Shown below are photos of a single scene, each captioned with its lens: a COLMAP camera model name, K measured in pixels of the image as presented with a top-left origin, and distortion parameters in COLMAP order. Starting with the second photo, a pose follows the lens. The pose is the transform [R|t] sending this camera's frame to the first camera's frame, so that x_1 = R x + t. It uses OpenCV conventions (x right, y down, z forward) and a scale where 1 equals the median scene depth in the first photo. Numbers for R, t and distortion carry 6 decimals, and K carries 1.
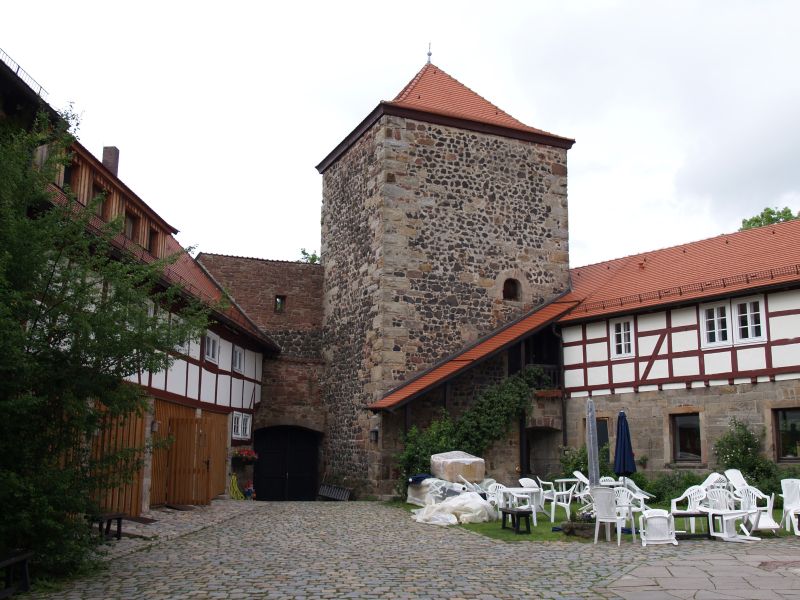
lens RADIAL K [[858.4, 0, 400.0], [0, 858.4, 300.0], [0, 0, 1]] dist [-0.086716, 0.001973]
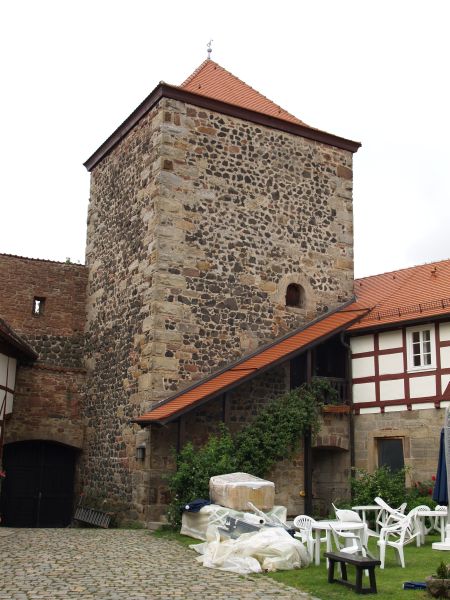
lens RADIAL K [[755.0, 0, 225.0], [0, 755.0, 300.0], [0, 0, 1]] dist [-0.105453, -0.004034]
pose [[0.994893, 0.033654, 0.095157, -0.021386], [-0.029148, 0.998405, -0.048355, 0.035164], [-0.096633, 0.045335, 0.994287, 0.211860]]
